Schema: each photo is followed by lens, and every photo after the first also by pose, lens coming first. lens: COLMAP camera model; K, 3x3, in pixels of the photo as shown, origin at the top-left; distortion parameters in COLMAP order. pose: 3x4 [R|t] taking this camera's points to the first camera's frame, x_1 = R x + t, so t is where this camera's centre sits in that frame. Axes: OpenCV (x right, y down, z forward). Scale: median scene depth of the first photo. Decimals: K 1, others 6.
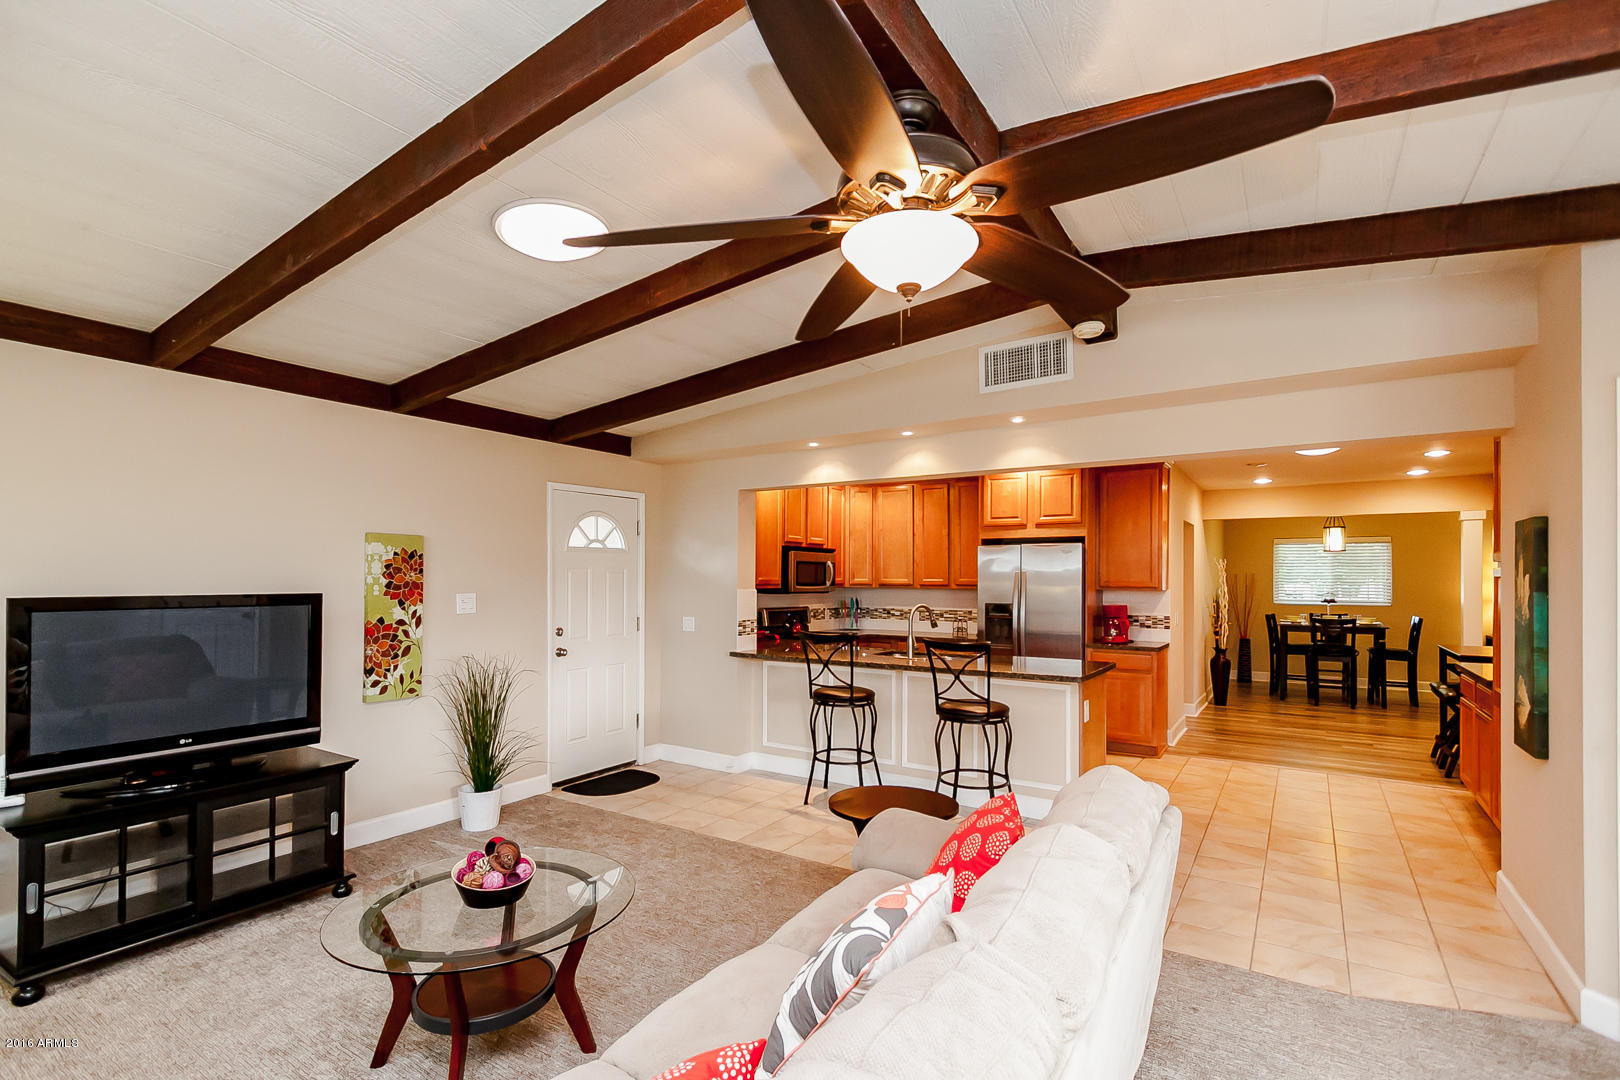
lens RADIAL K [[746.0, 0, 772.9], [0, 746.0, 577.9], [0, 0, 1]] dist [0.000264, -0.000416]
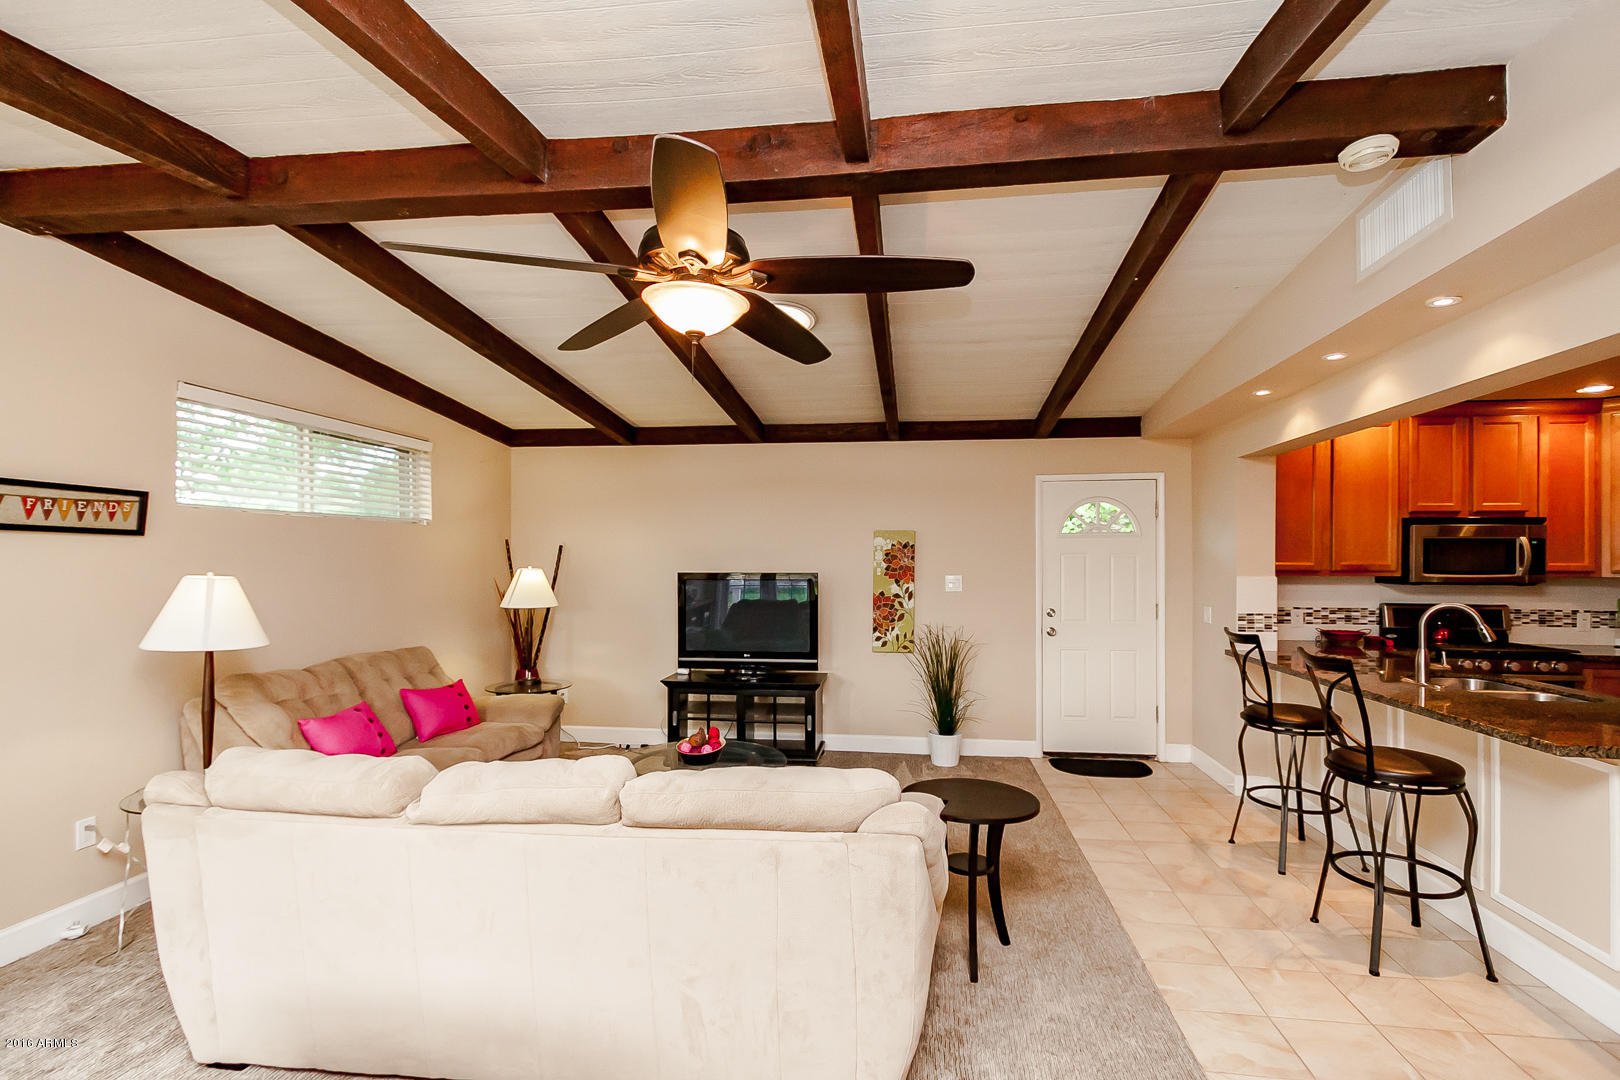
lens RADIAL K [[743.6, 0, 838.7], [0, 743.6, 559.5], [0, 0, 1]] dist [0.002503, -0.000493]
pose [[0.459394, -0.006139, -0.888211, 0.425893], [0.000380, 0.999977, -0.006715, 0.001967], [0.888233, 0.002747, 0.459386, 0.187613]]
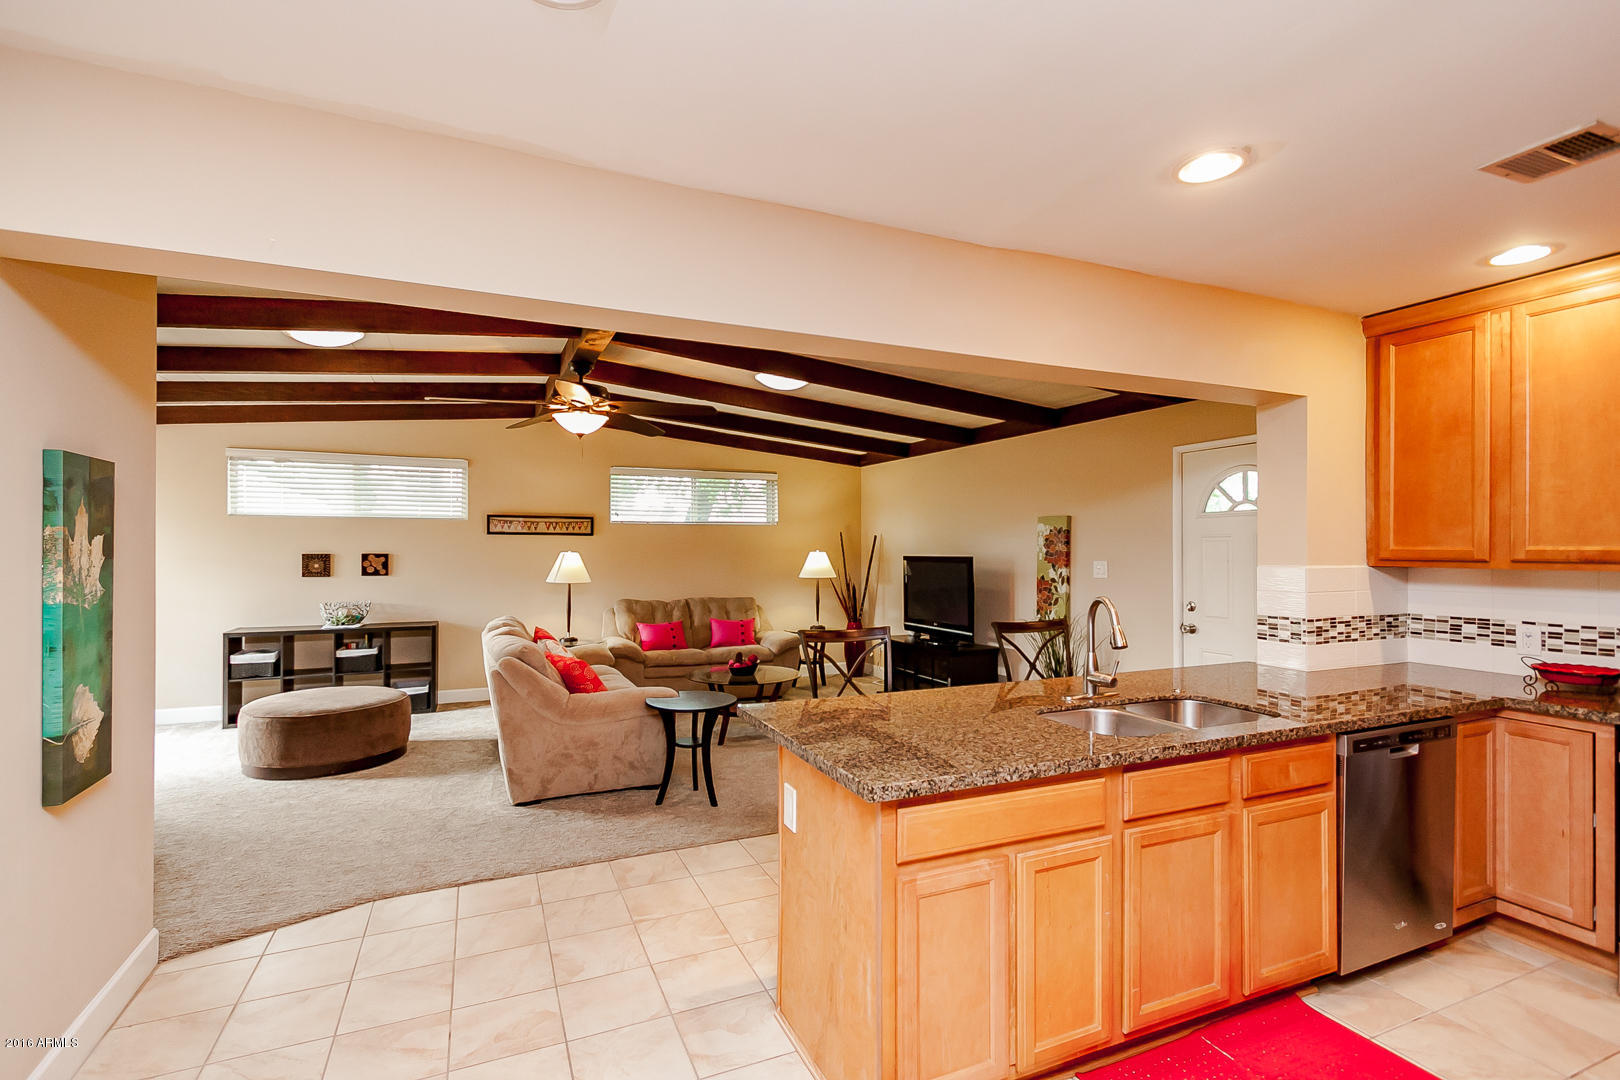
lens RADIAL K [[723.3, 0, 836.4], [0, 723.3, 549.4], [0, 0, 1]] dist [0.014688, -0.000620]
pose [[-0.476482, -0.003379, -0.879178, 0.571121], [-0.003539, 0.999992, -0.001926, 0.004368], [0.879177, 0.002194, -0.476490, 0.841596]]
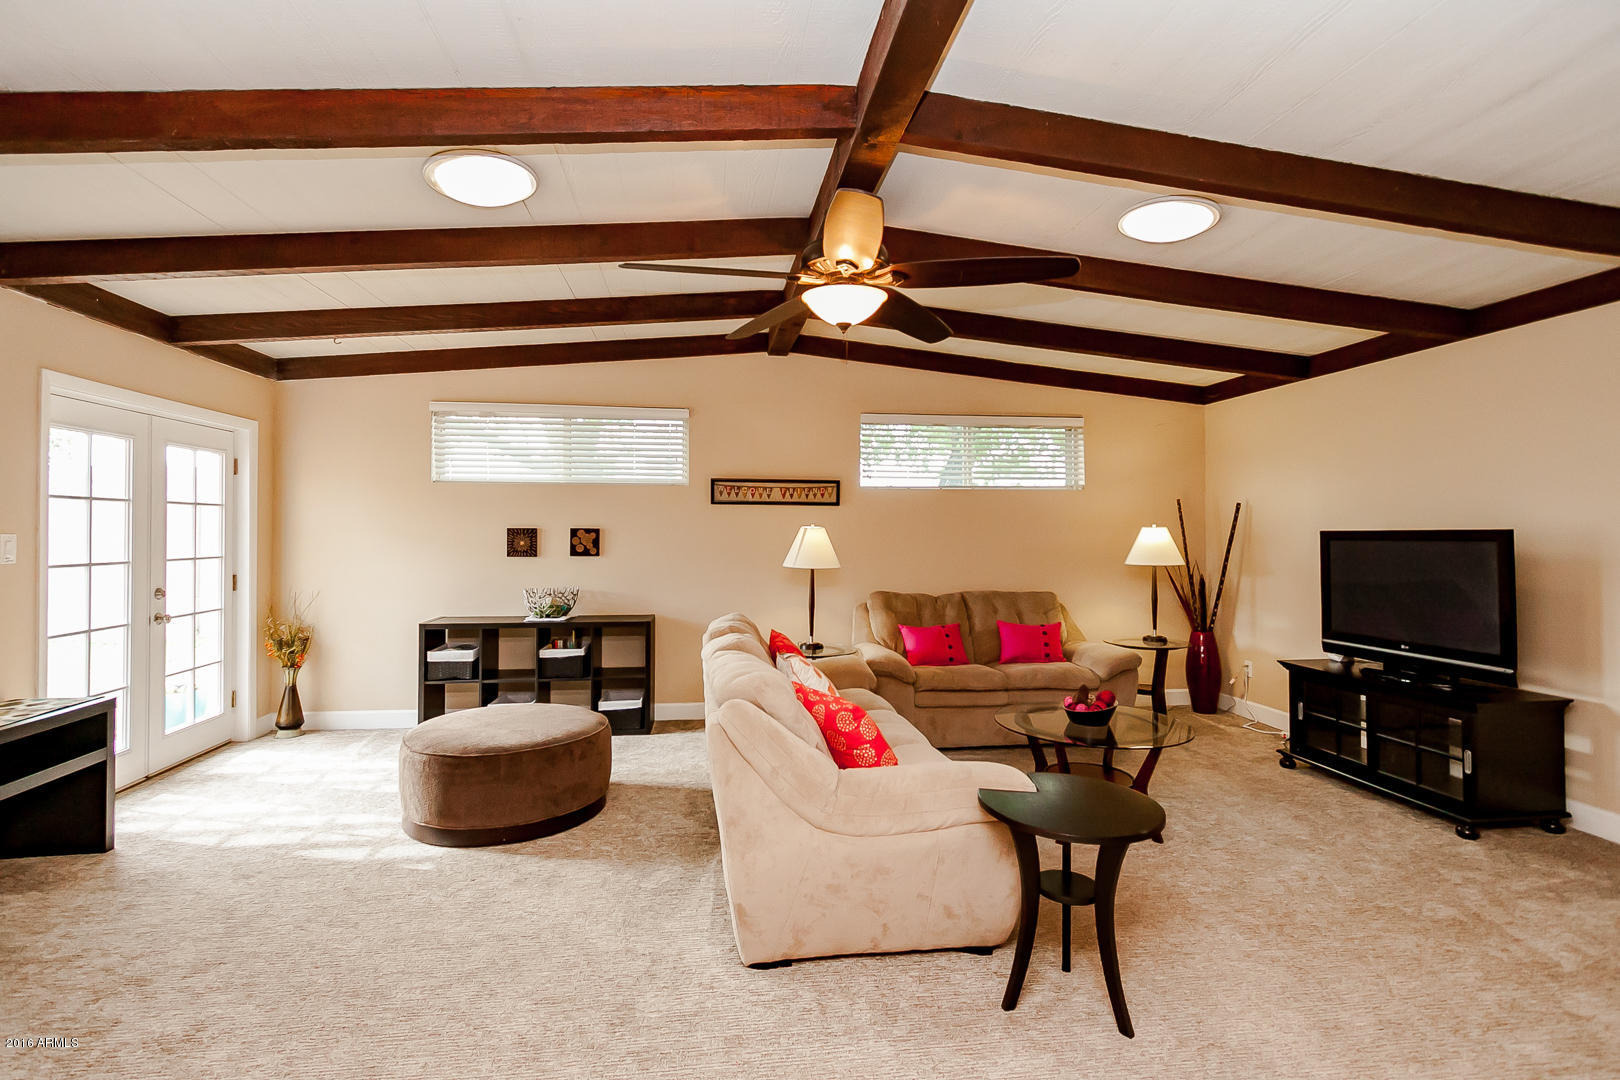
lens RADIAL K [[765.5, 0, 808.2], [0, 765.5, 523.8], [0, 0, 1]] dist [-0.004604, -0.000606]
pose [[-0.736194, -0.012515, -0.676655, 0.399445], [-0.002407, 0.999871, -0.015874, 0.016988], [0.676767, -0.010058, -0.736129, 0.615126]]
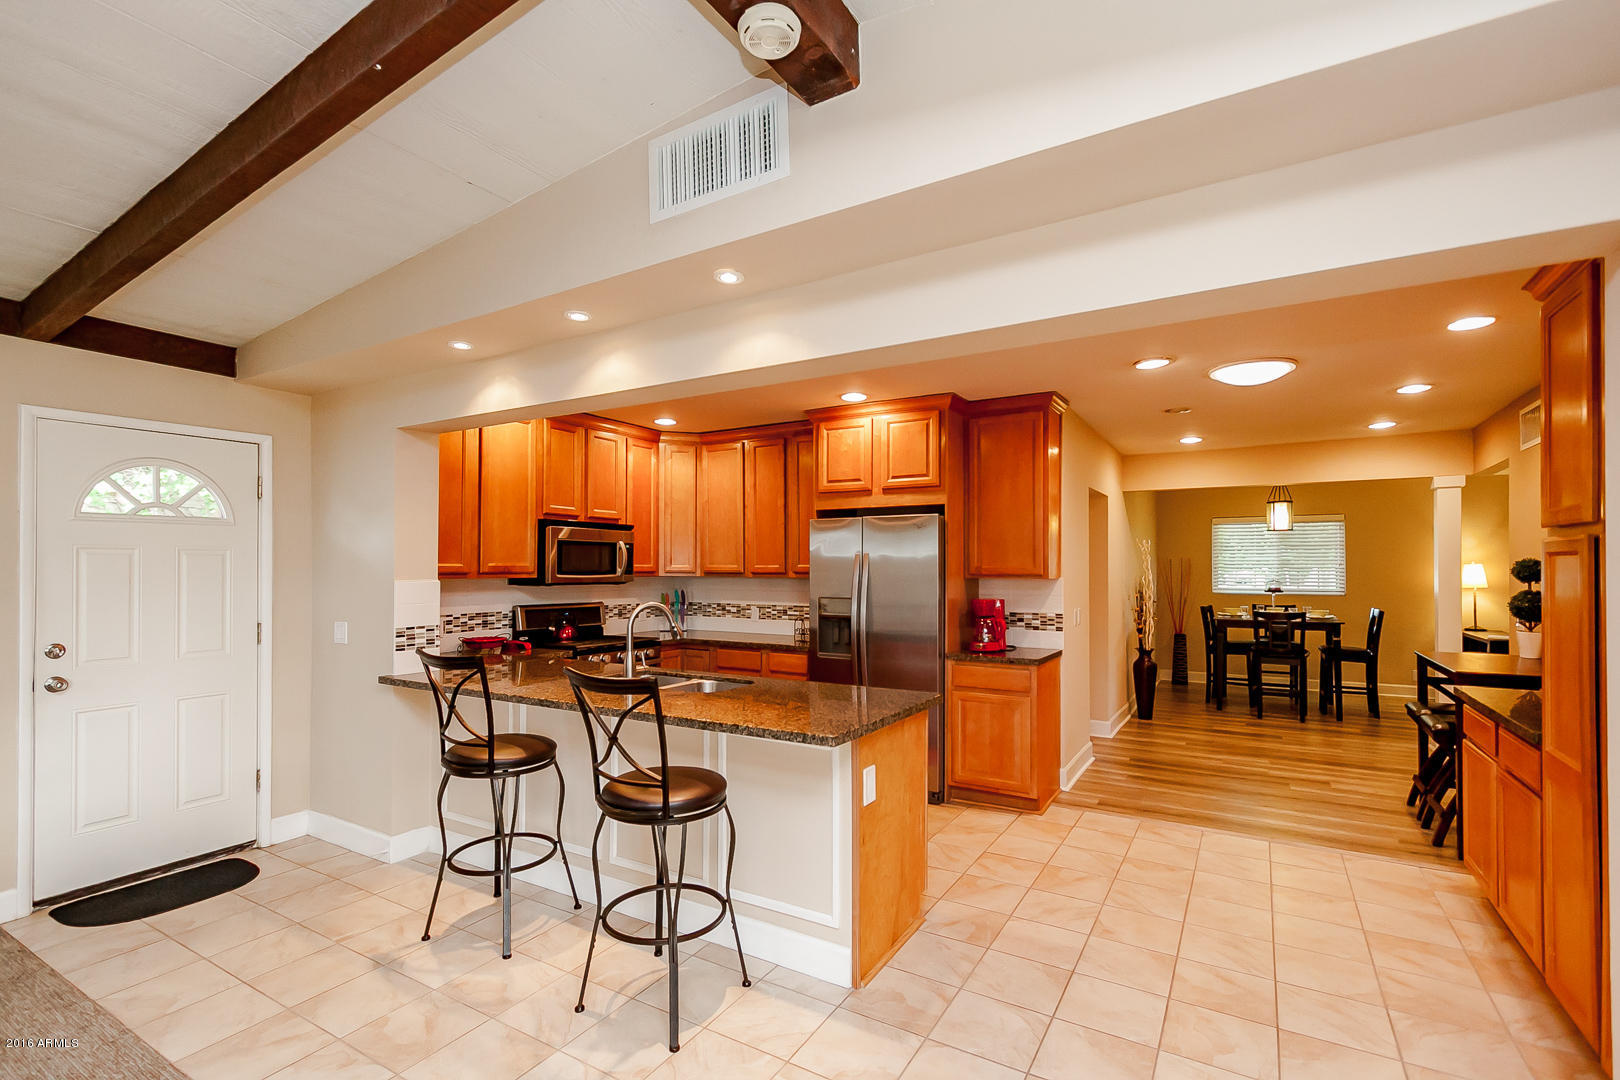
lens RADIAL K [[730.0, 0, 785.8], [0, 730.0, 563.3], [0, 0, 1]] dist [0.001896, 0.000169]
pose [[0.998834, -0.003160, 0.048176, 0.228890], [0.003394, 0.999983, -0.004770, 0.004137], [-0.048160, 0.004928, 0.998827, 0.298726]]
